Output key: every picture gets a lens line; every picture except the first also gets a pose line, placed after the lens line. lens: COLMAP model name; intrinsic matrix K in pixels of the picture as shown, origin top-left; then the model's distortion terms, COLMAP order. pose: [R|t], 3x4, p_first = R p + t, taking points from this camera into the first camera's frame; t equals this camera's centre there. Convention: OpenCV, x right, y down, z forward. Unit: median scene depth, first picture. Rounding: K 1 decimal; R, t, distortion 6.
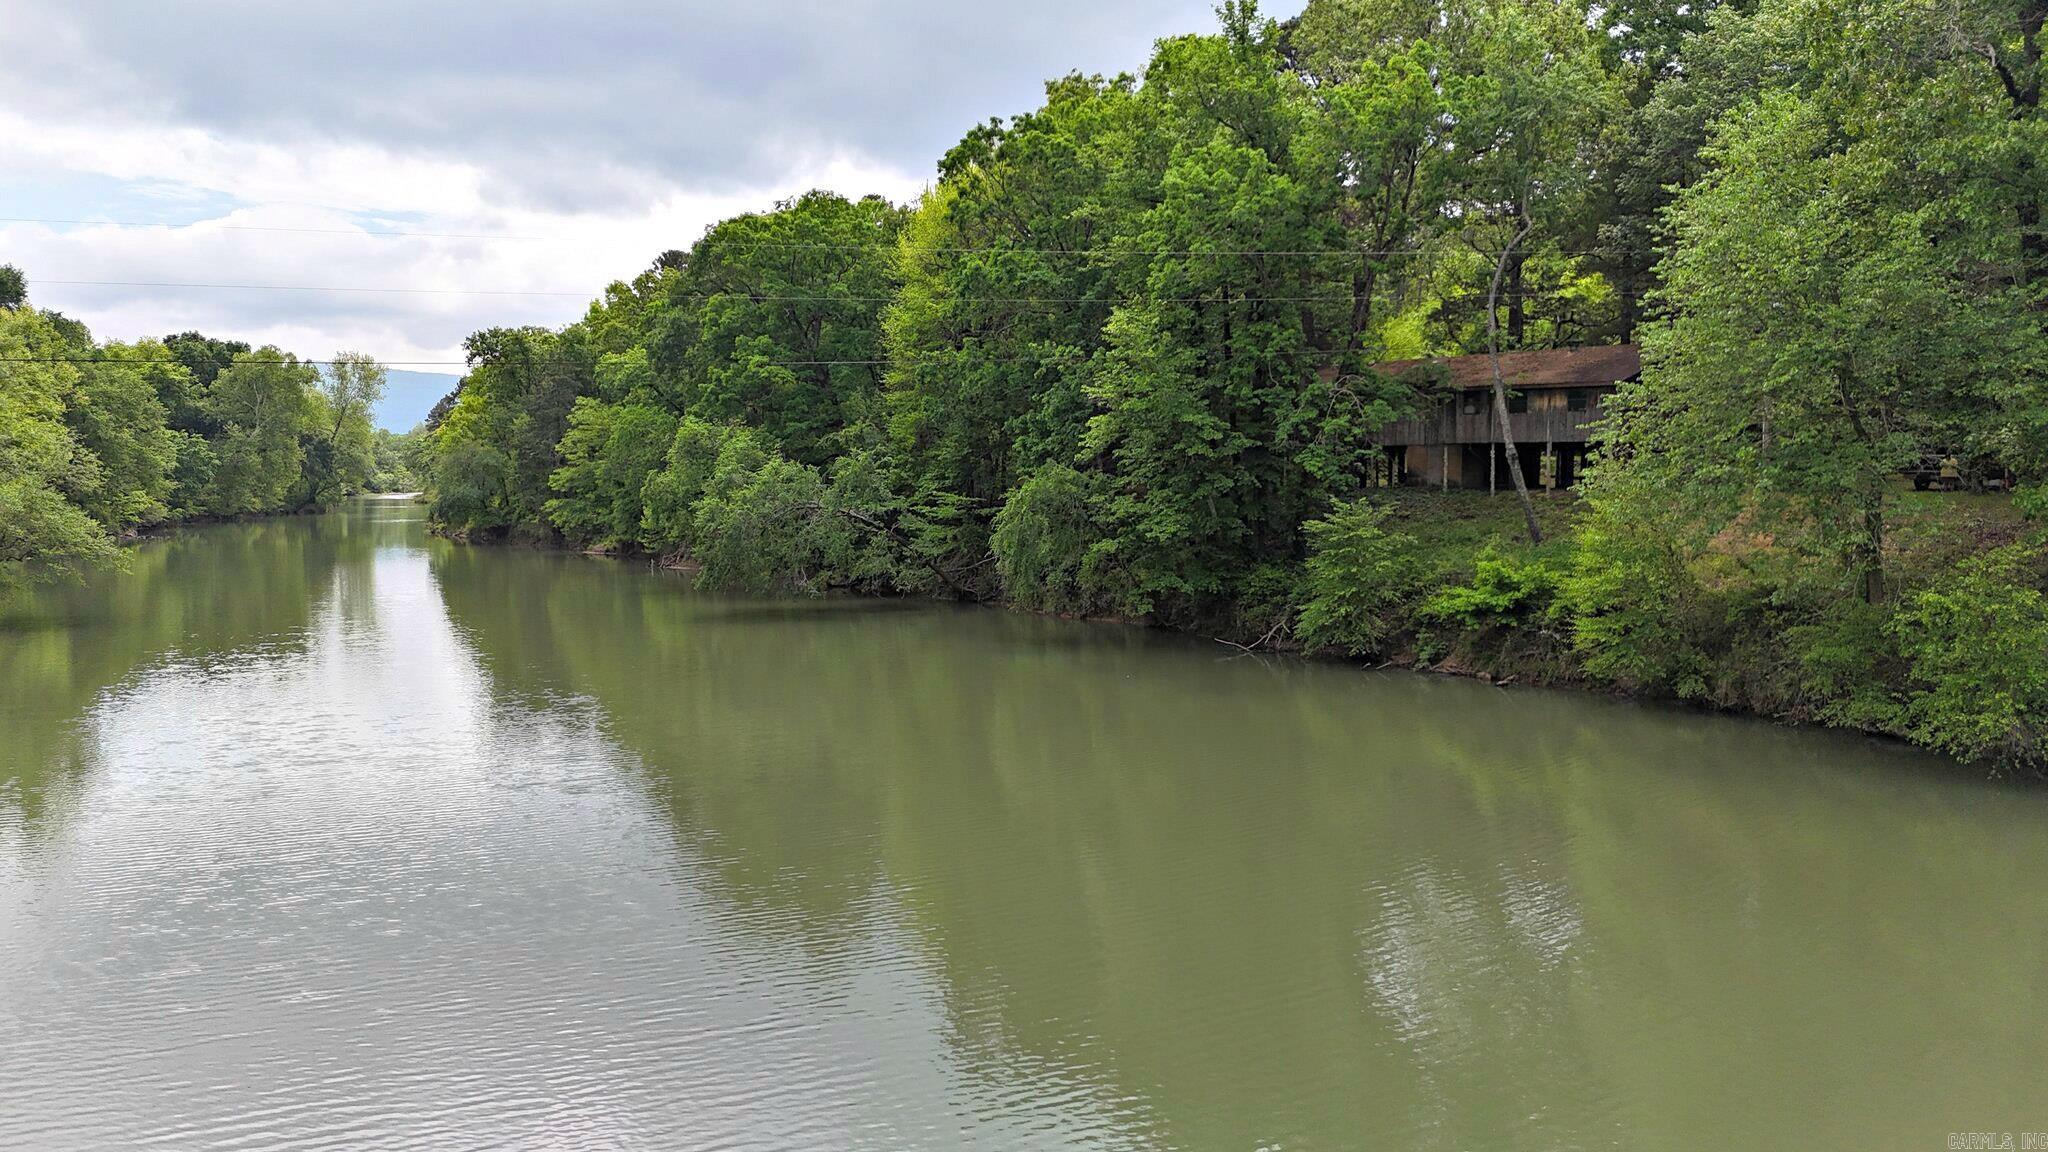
lens RADIAL K [[1489.5, 0, 1024.0], [0, 1489.5, 576.0], [0, 0, 1]] dist [0.092291, -0.099591]
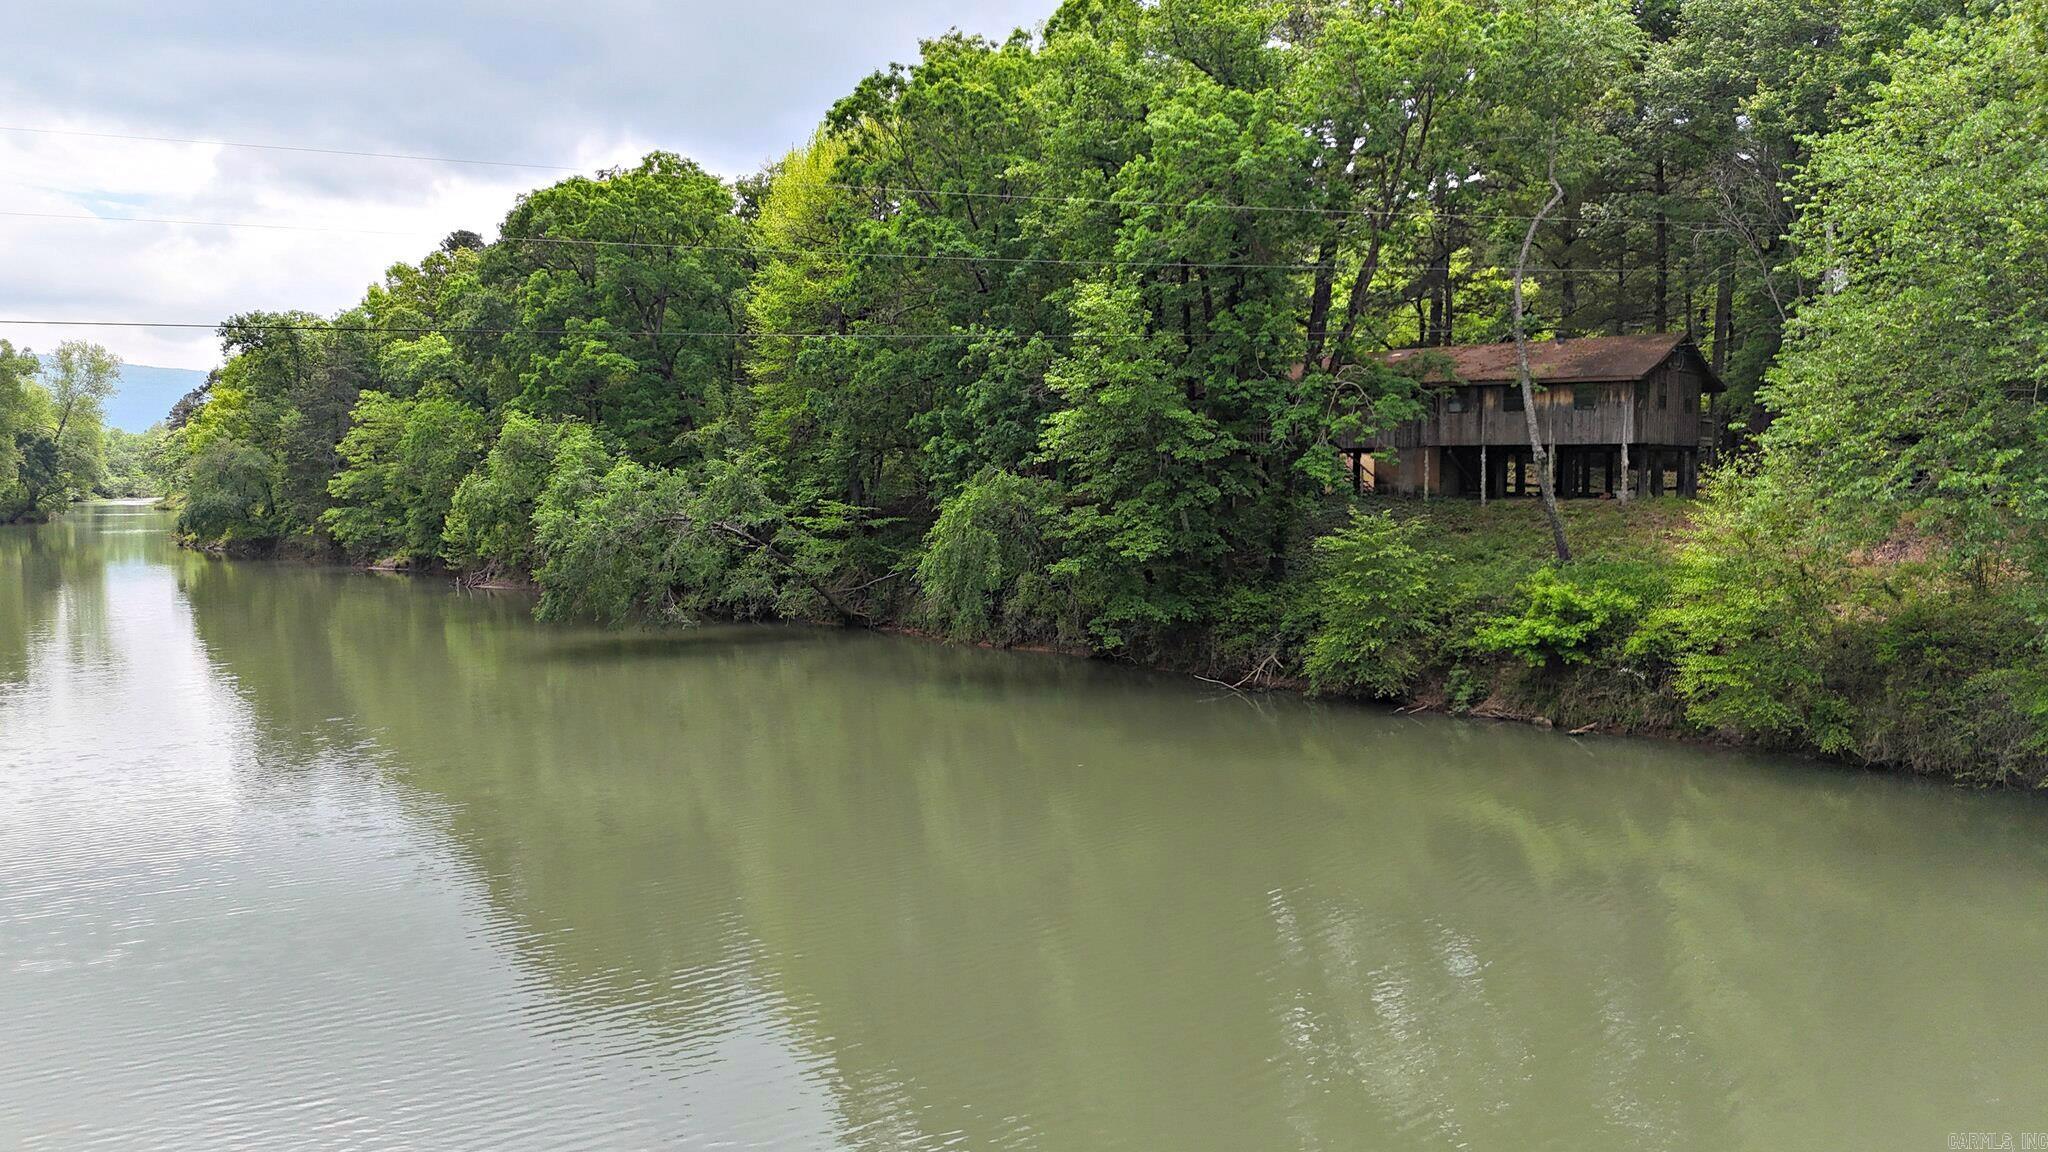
lens RADIAL K [[1489.5, 0, 1024.0], [0, 1489.5, 576.0], [0, 0, 1]] dist [0.092291, -0.099591]
pose [[0.990480, -0.009169, 0.137352, -0.065387], [0.009492, 0.999954, -0.001699, -0.010939], [-0.137330, 0.002987, 0.990521, 0.138901]]
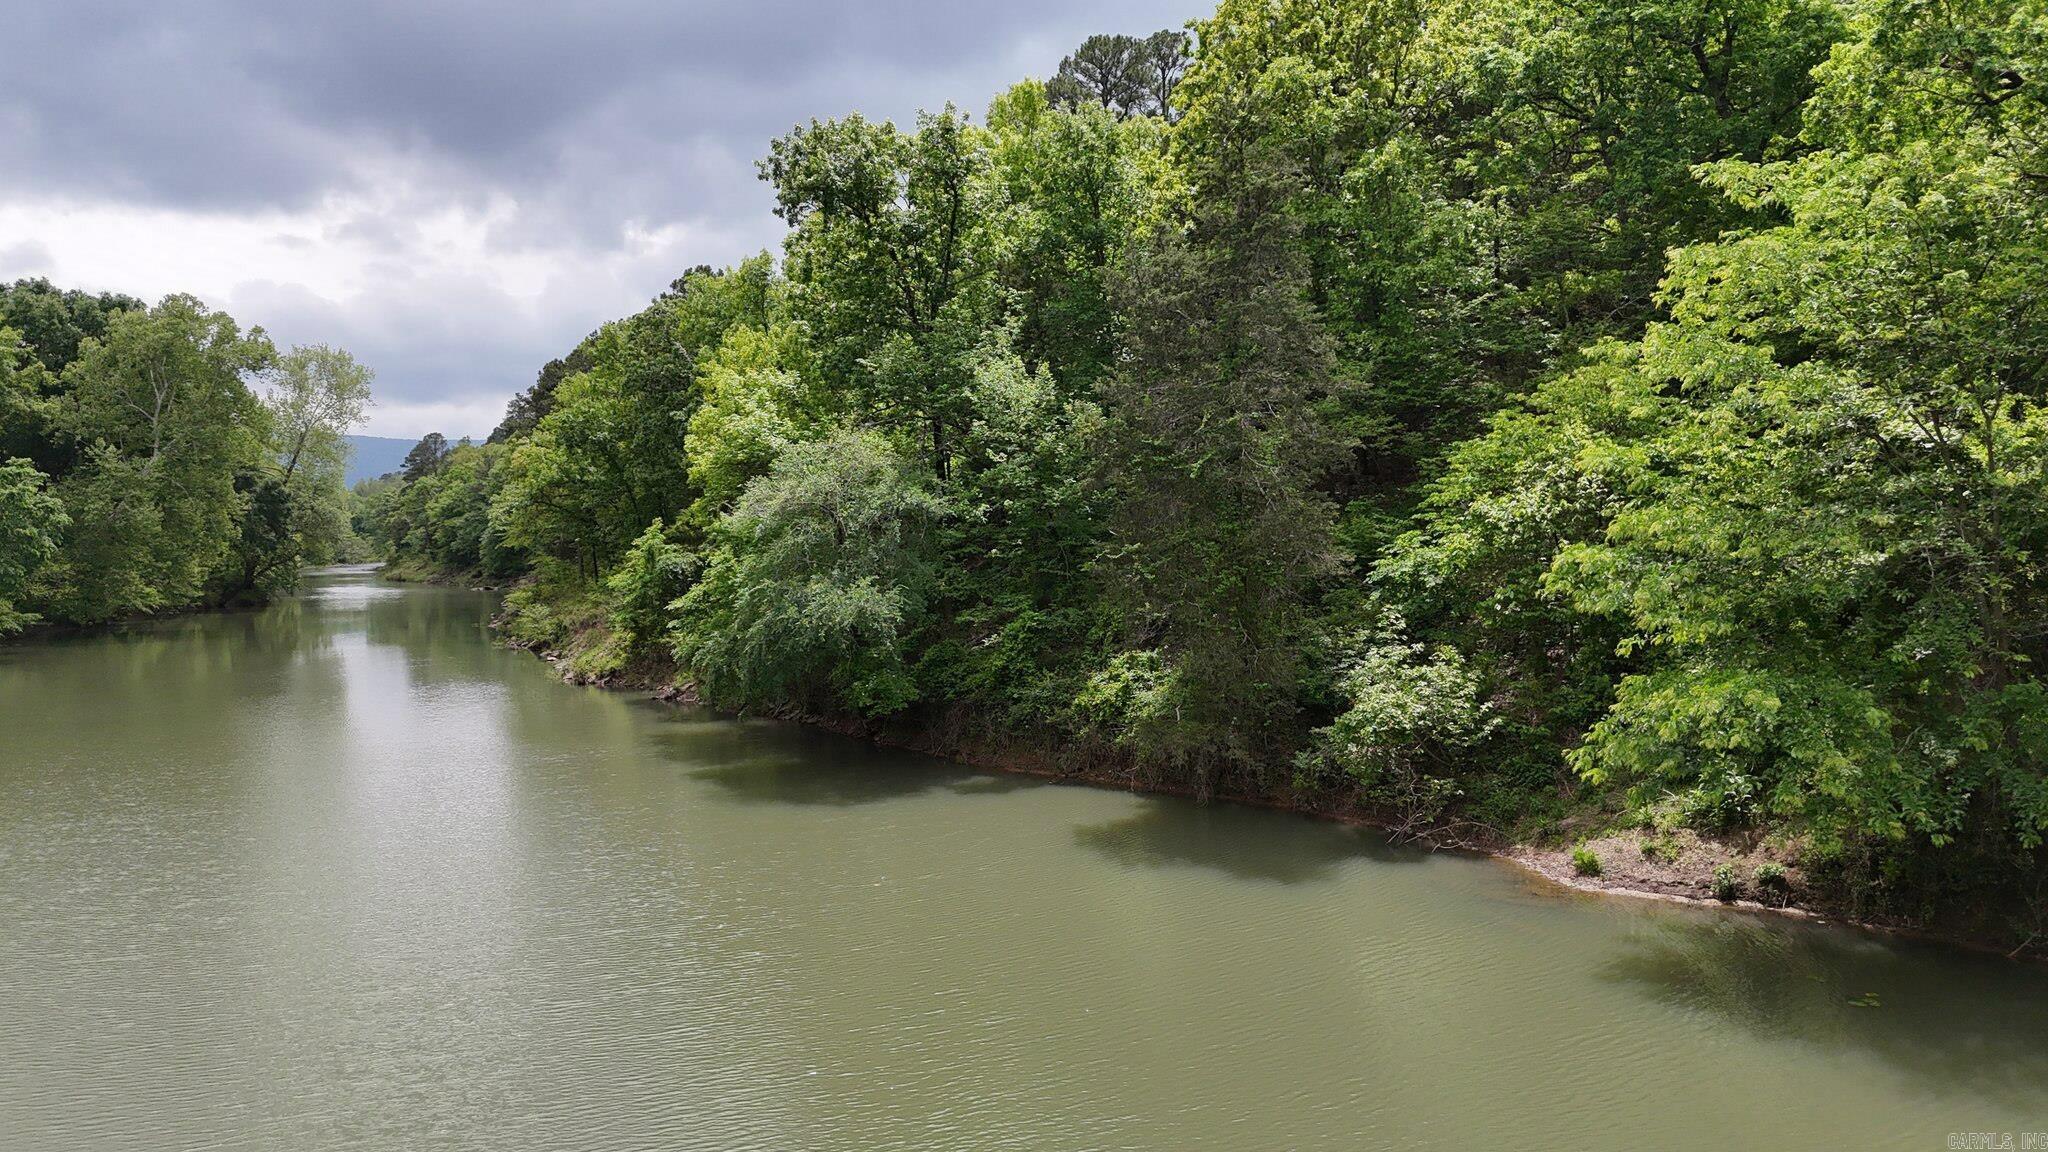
lens RADIAL K [[1489.5, 0, 1024.0], [0, 1489.5, 576.0], [0, 0, 1]] dist [0.092291, -0.099591]
pose [[0.998839, -0.004659, 0.047941, -0.640364], [0.006670, 0.999100, -0.041880, -0.088337], [-0.047702, 0.042151, 0.997972, 1.282443]]
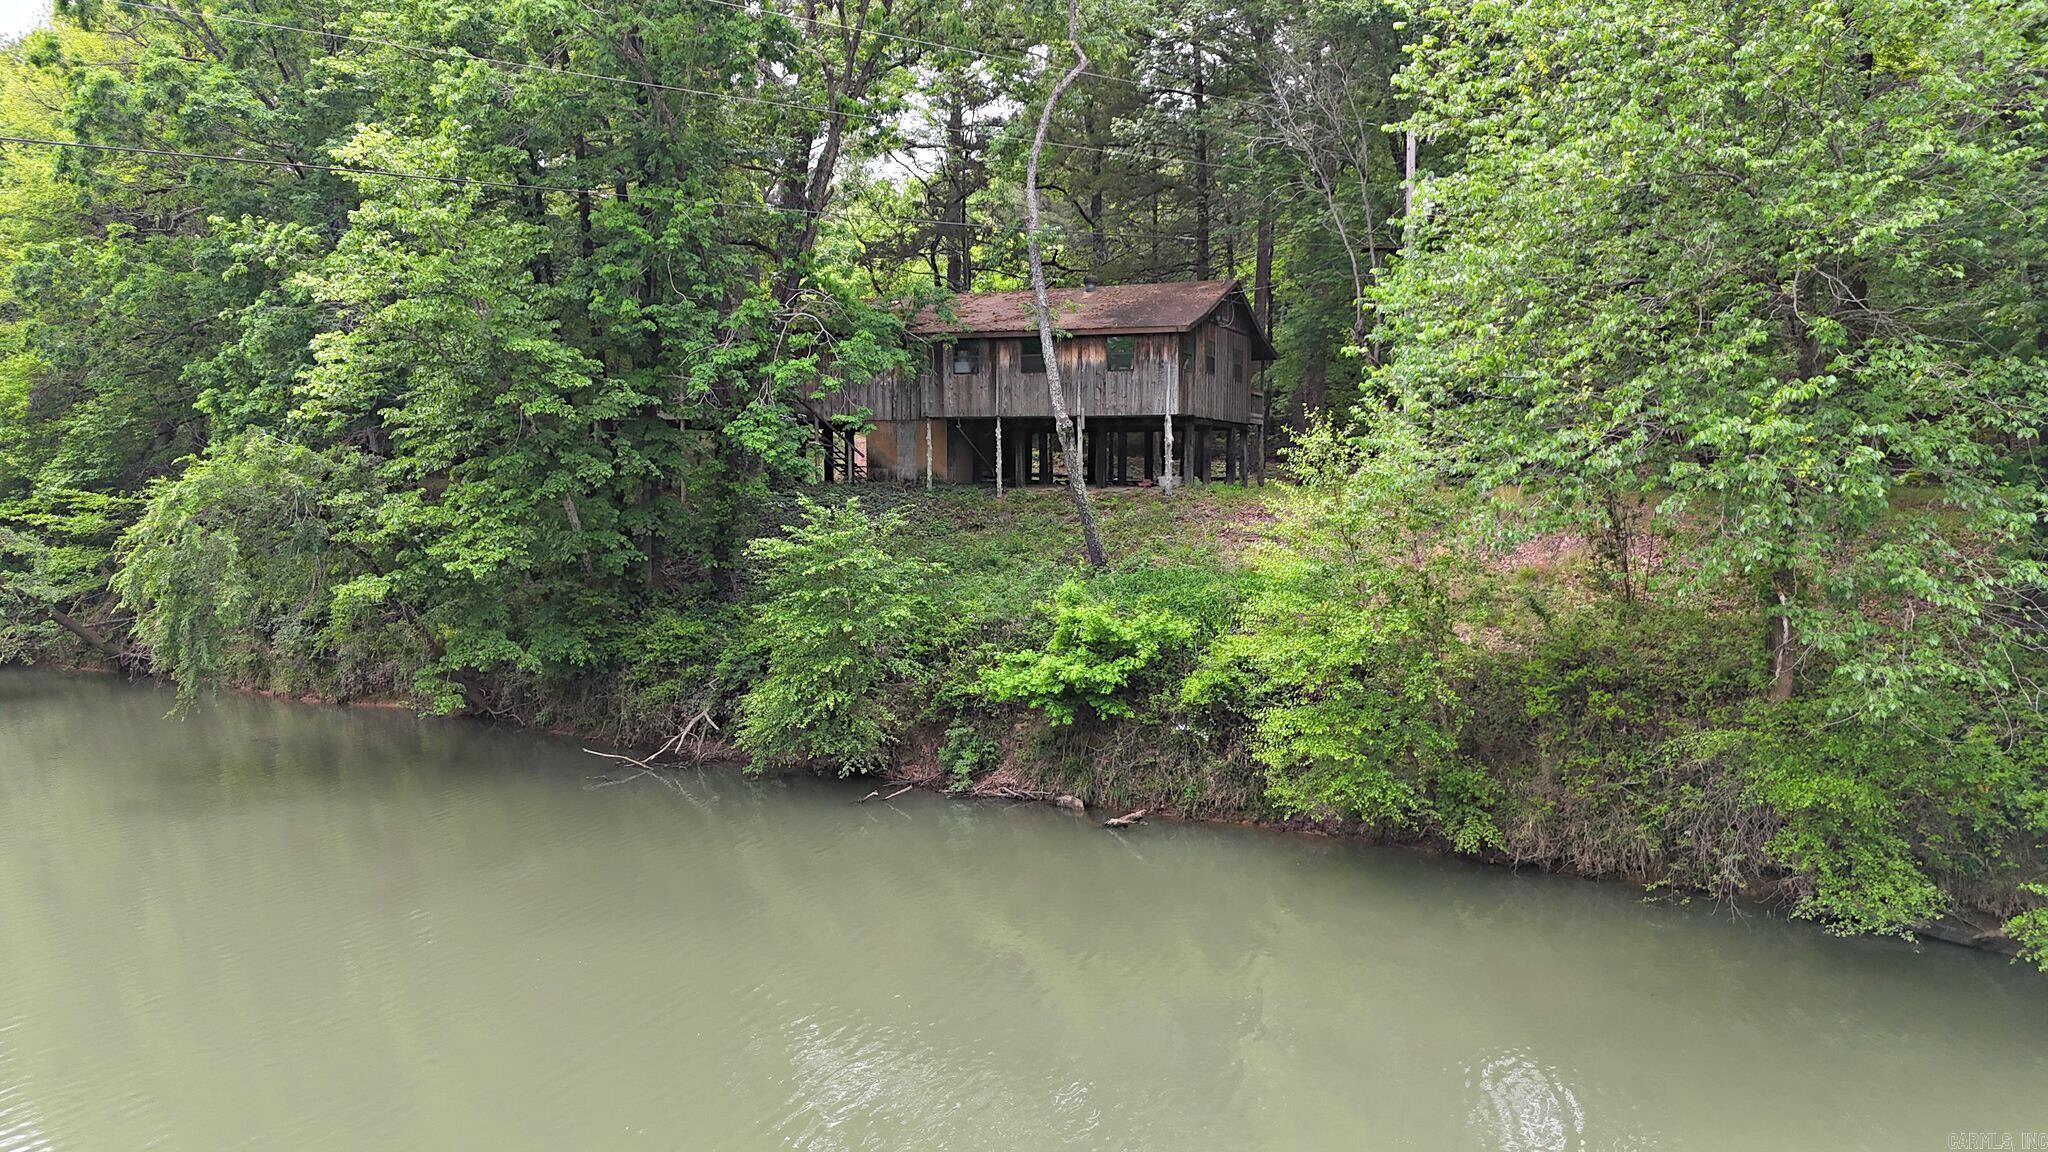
lens RADIAL K [[1489.5, 0, 1024.0], [0, 1489.5, 576.0], [0, 0, 1]] dist [0.092291, -0.099591]
pose [[0.909004, -0.024422, 0.416070, 0.035346], [0.026217, 0.999655, 0.001400, -0.014953], [-0.415961, 0.009636, 0.909331, 0.327491]]
